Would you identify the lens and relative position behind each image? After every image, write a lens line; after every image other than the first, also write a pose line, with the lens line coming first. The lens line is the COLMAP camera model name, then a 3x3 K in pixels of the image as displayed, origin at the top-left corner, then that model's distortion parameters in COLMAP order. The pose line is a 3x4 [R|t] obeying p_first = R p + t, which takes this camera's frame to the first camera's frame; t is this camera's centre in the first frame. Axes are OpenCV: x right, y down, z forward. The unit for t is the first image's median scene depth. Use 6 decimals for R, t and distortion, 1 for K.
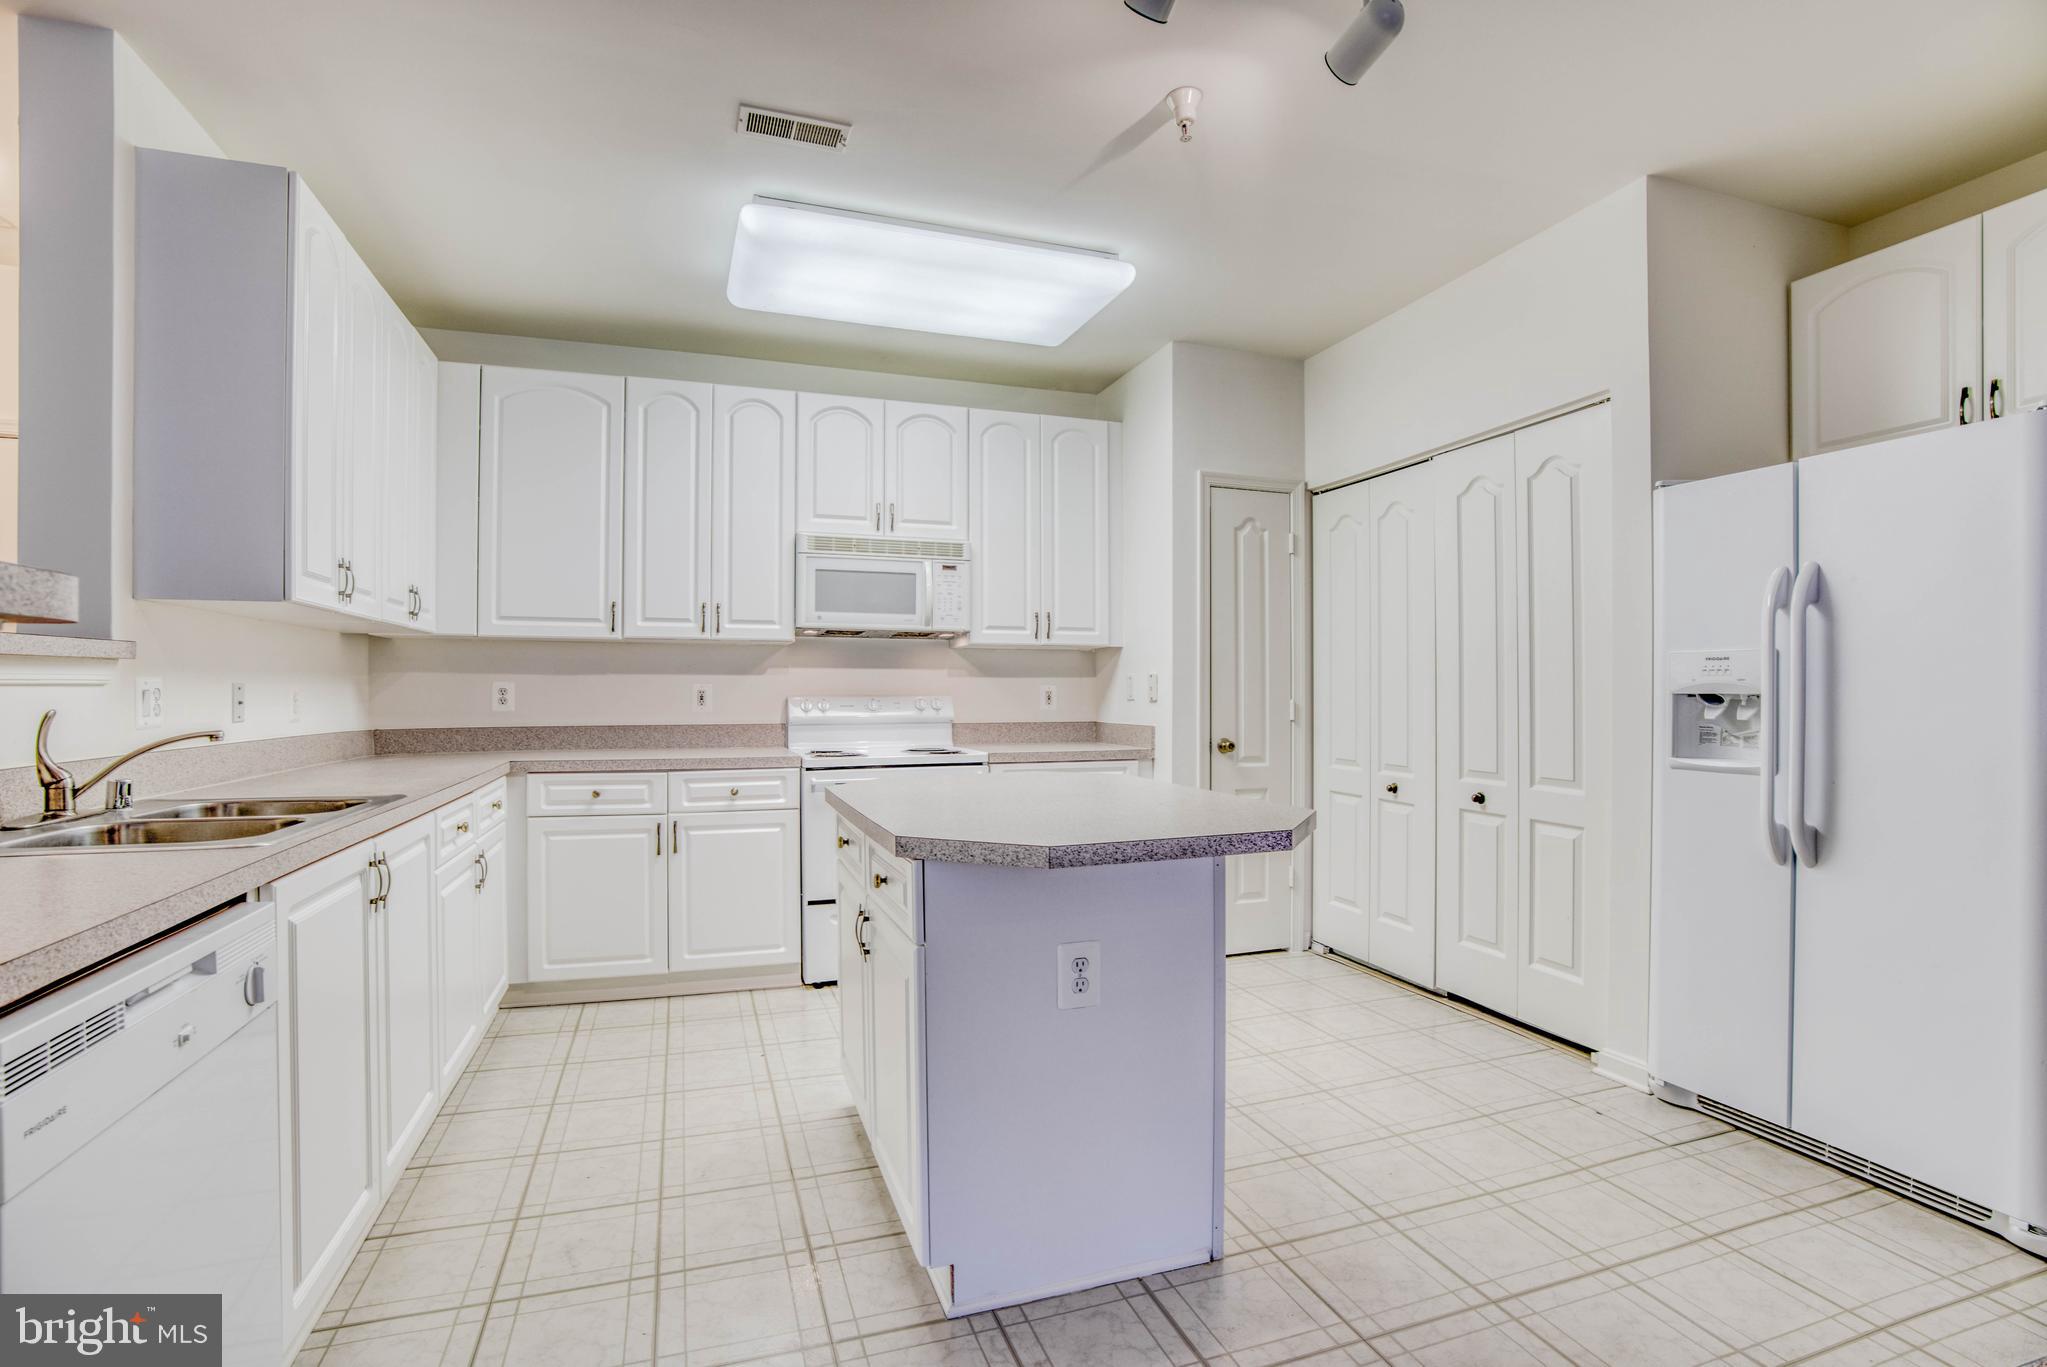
lens RADIAL K [[946.8, 0, 995.9], [0, 946.8, 699.9], [0, 0, 1]] dist [-0.062154, 0.015647]
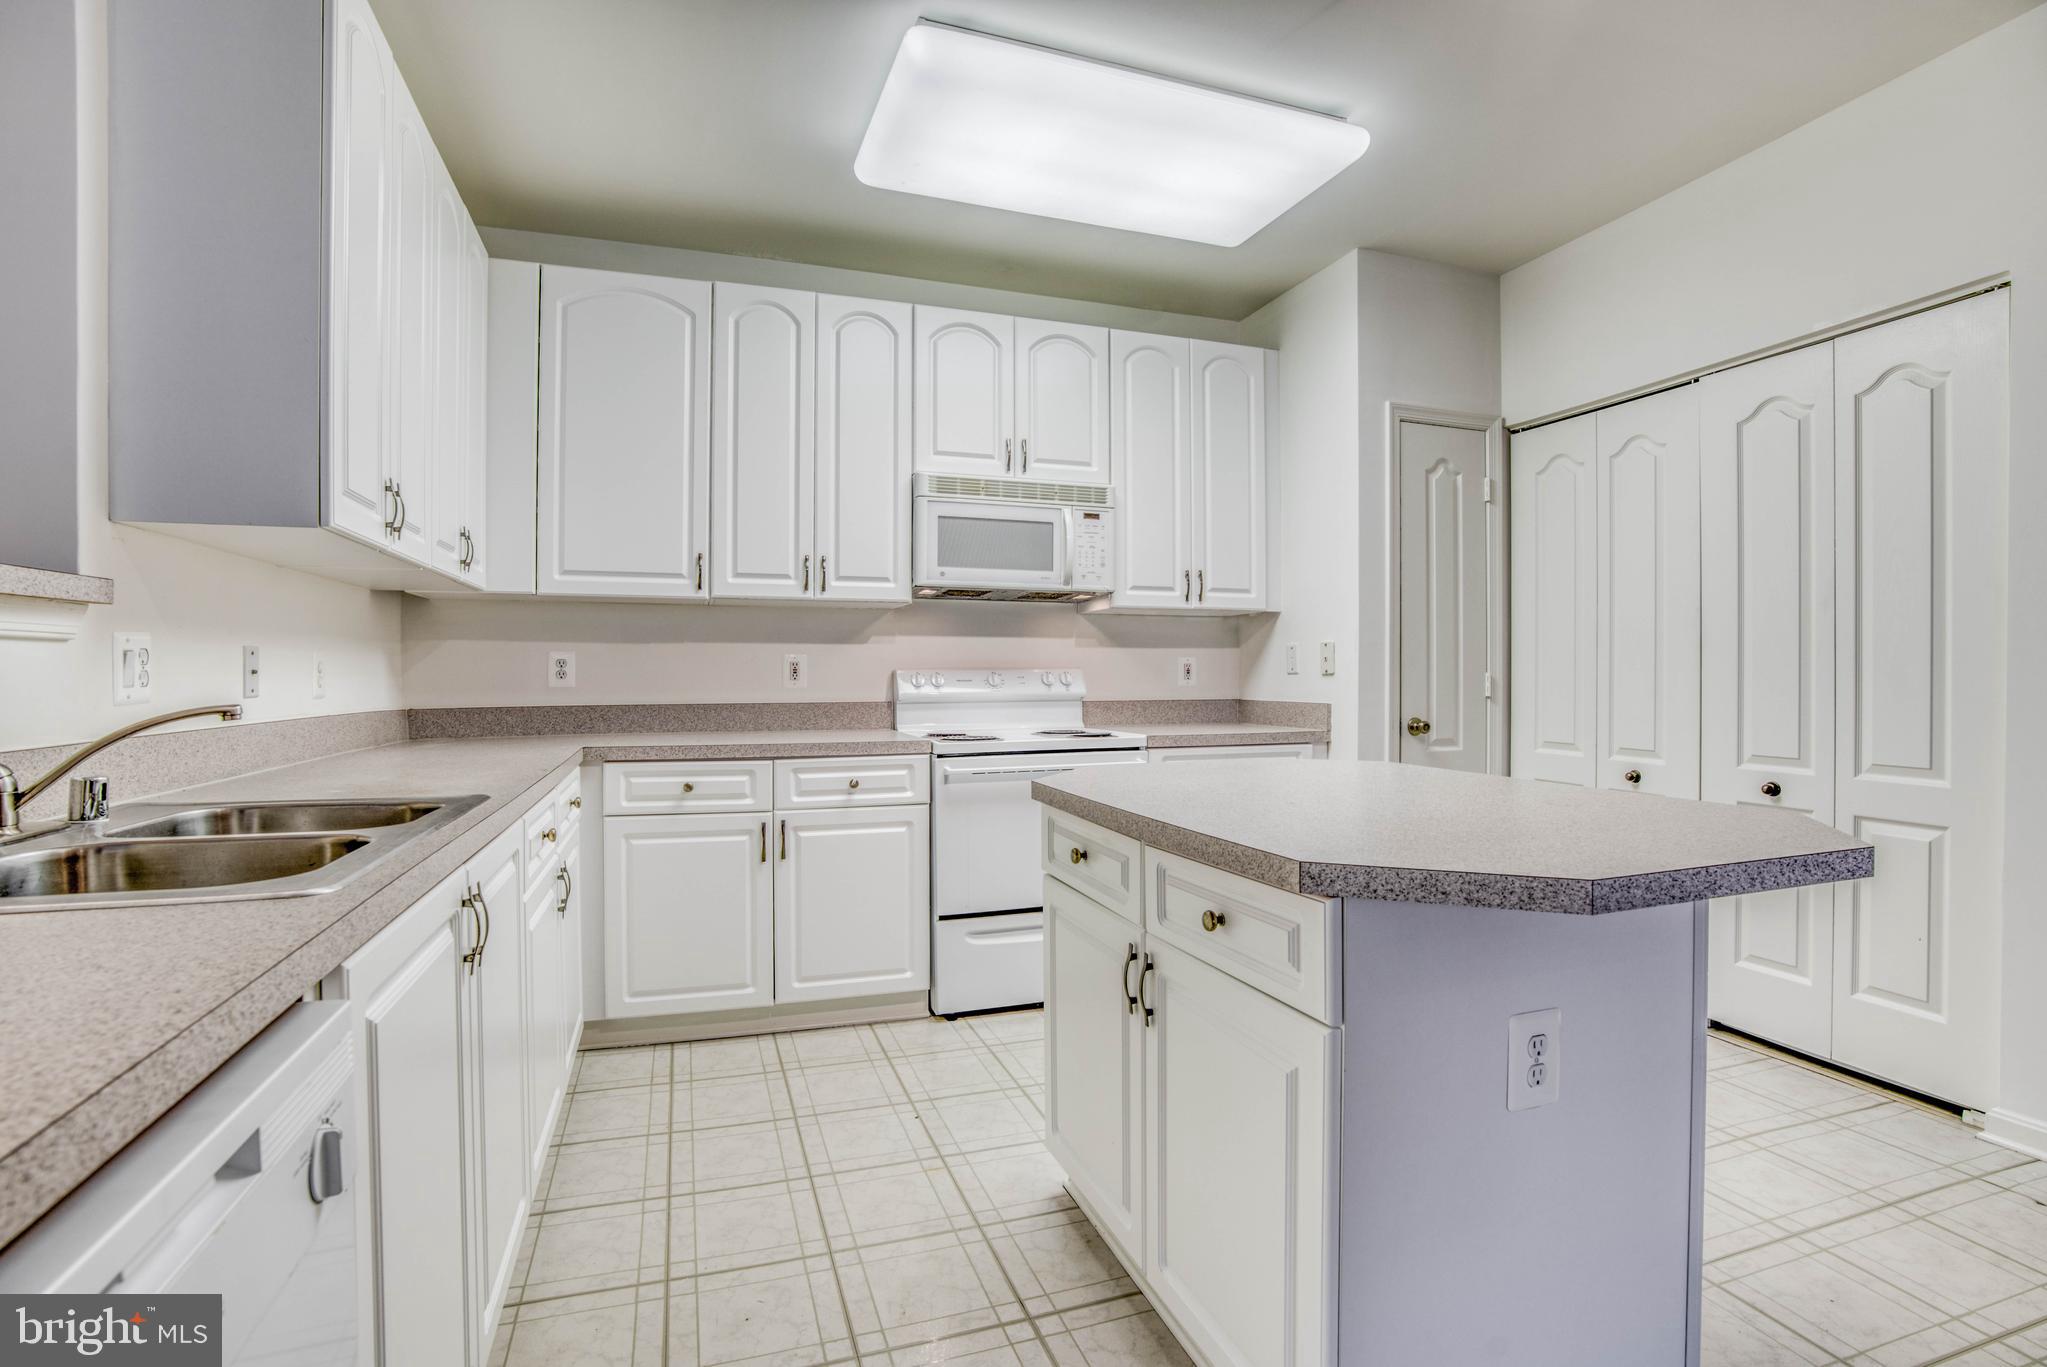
lens RADIAL K [[946.8, 0, 988.5], [0, 946.8, 694.0], [0, 0, 1]] dist [-0.062154, 0.015647]
pose [[0.999989, -0.001147, -0.004613, -0.157635], [0.001192, 0.999952, 0.009773, 0.011940], [0.004601, -0.009778, 0.999942, 0.179503]]
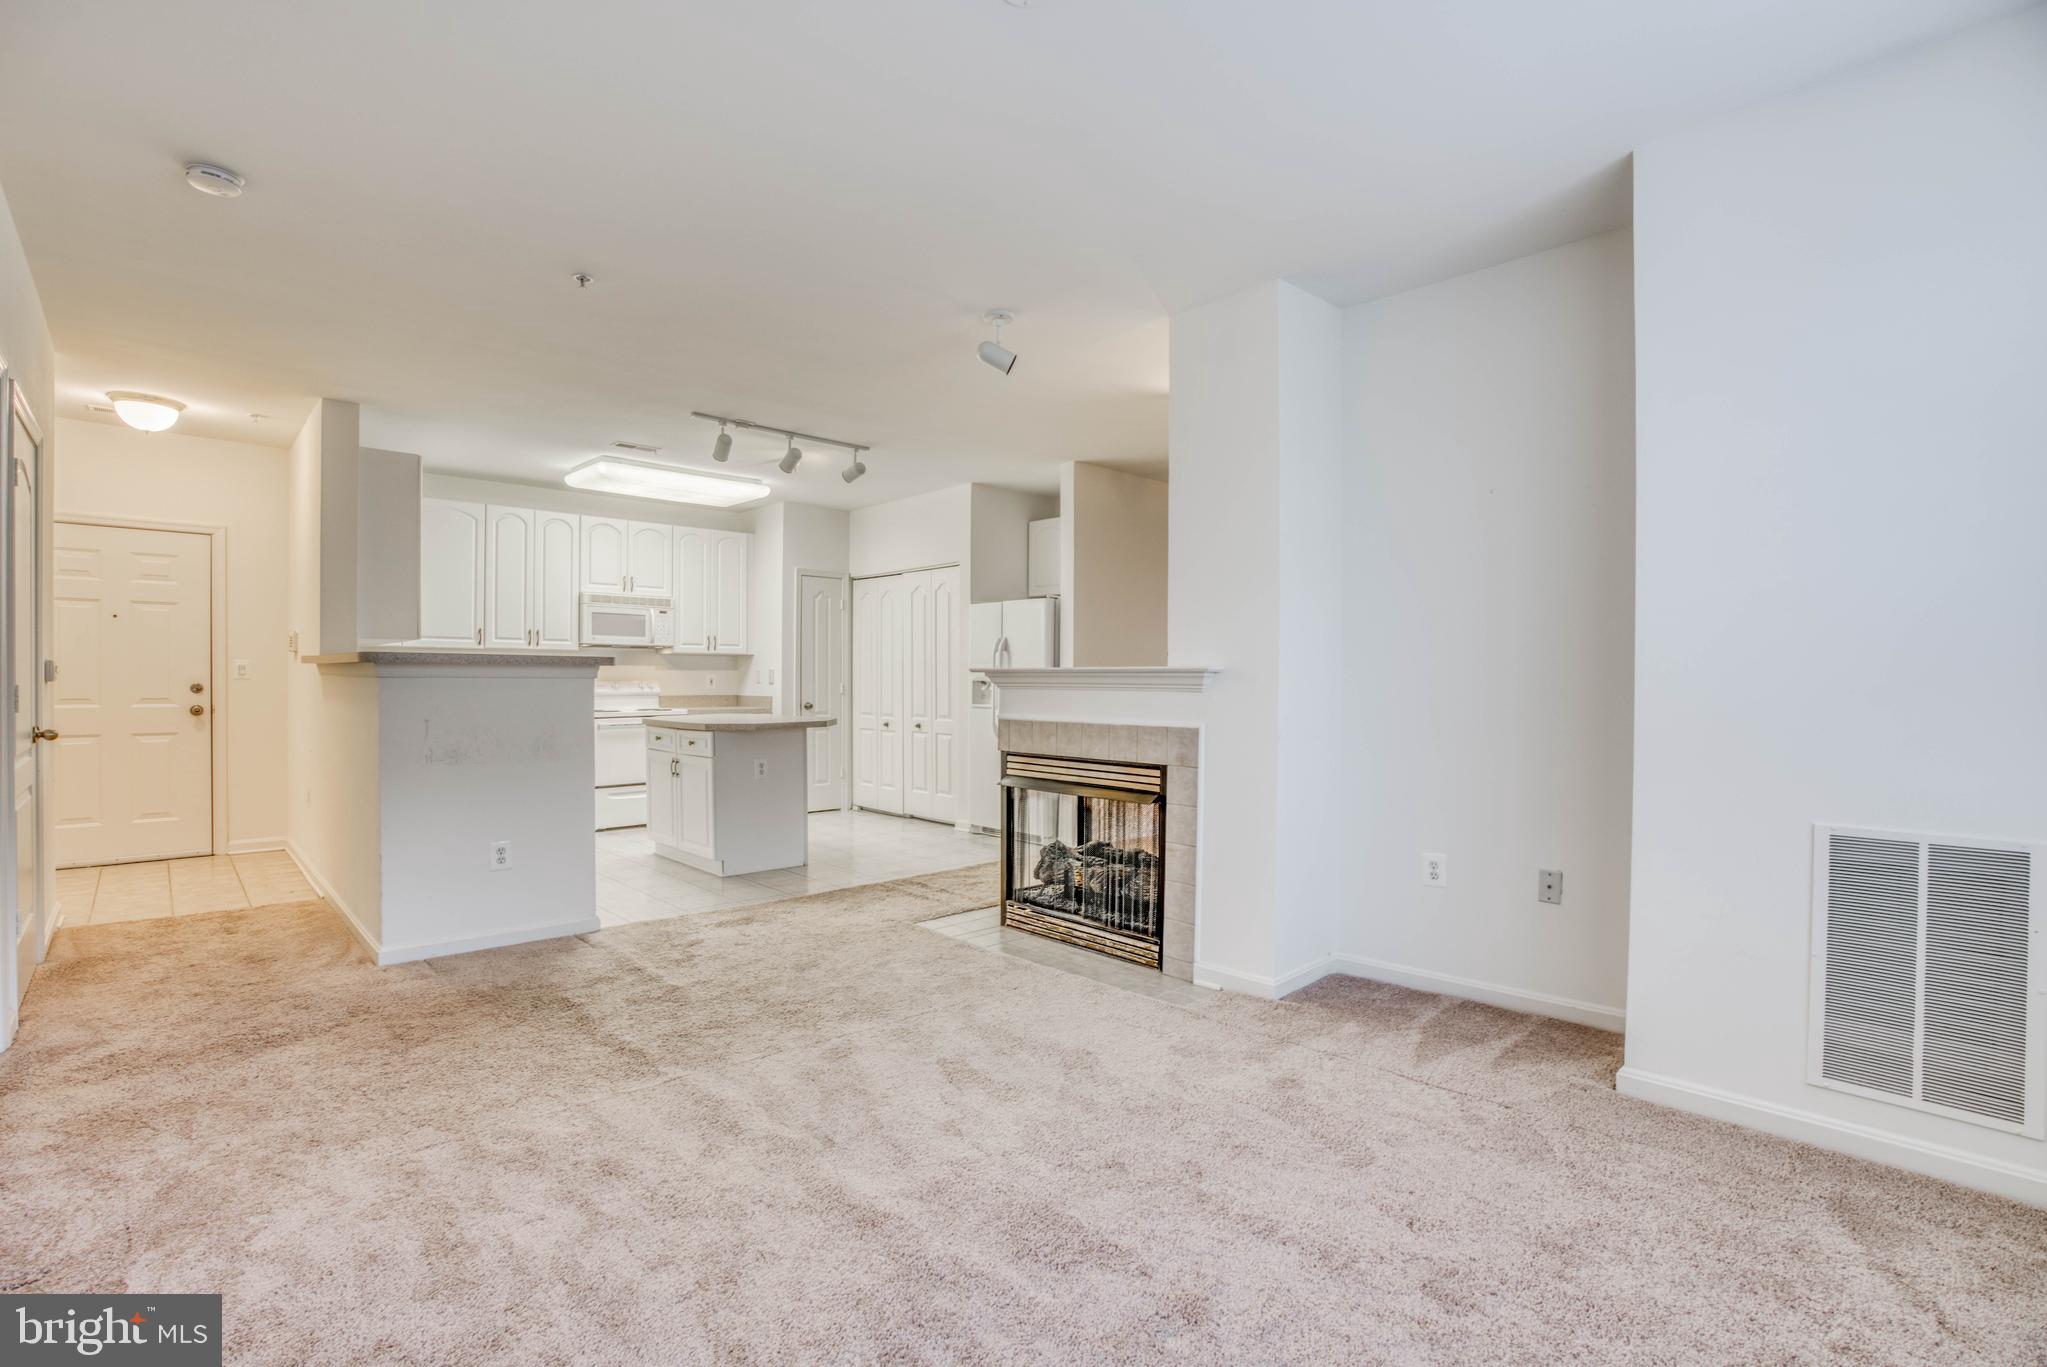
lens RADIAL K [[946.8, 0, 1007.0], [0, 946.8, 688.7], [0, 0, 1]] dist [-0.062154, 0.015647]
pose [[0.901054, -0.000024, 0.433708, -0.279381], [-0.001150, 0.999996, 0.002444, 0.007717], [-0.433706, -0.002701, 0.901050, -1.123814]]
